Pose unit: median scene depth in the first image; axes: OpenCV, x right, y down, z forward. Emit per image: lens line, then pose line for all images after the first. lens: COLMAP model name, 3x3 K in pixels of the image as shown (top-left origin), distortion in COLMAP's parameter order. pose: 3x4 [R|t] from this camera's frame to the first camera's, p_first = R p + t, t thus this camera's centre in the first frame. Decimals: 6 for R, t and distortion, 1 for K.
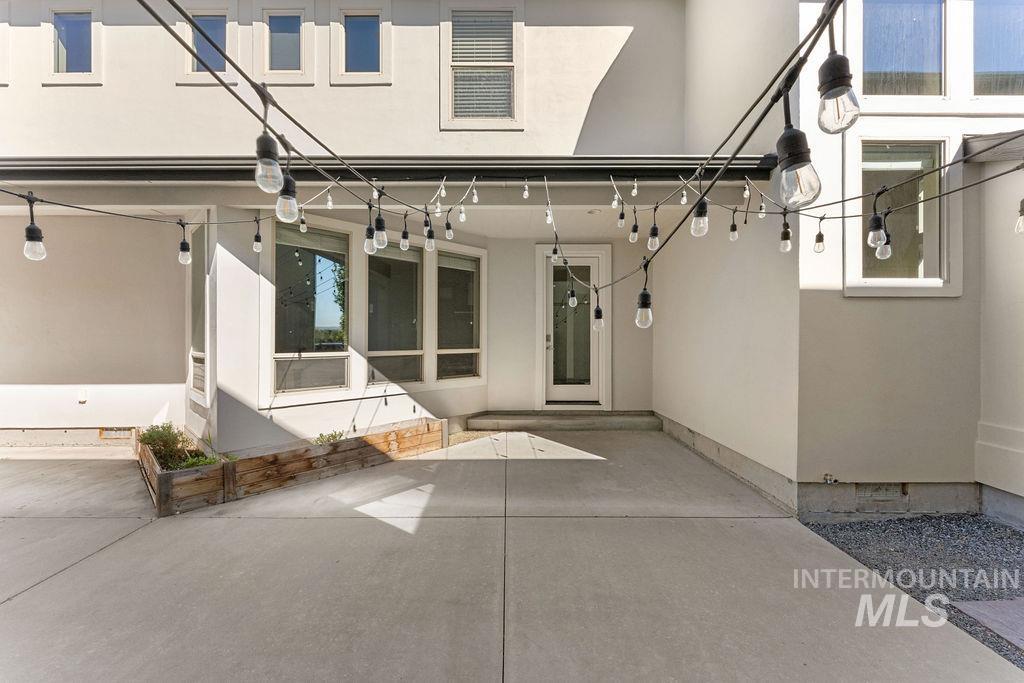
lens RADIAL K [[412.0, 0, 507.0], [0, 412.0, 336.0], [0, 0, 1]] dist [-0.000547, 0.000009]
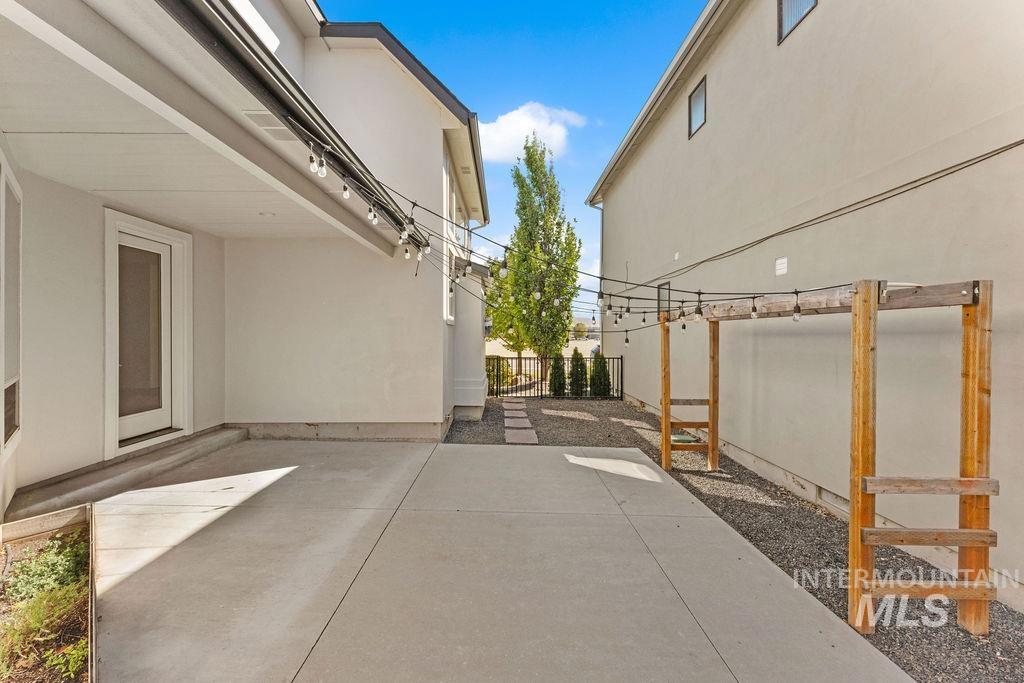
lens RADIAL K [[412.0, 0, 507.0], [0, 412.0, 336.0], [0, 0, 1]] dist [-0.000547, 0.000009]
pose [[-0.002517, -0.004500, 0.999987, -0.738428], [-0.003033, 0.999985, 0.004493, -0.029455], [-0.999992, -0.003021, -0.002530, 0.455411]]
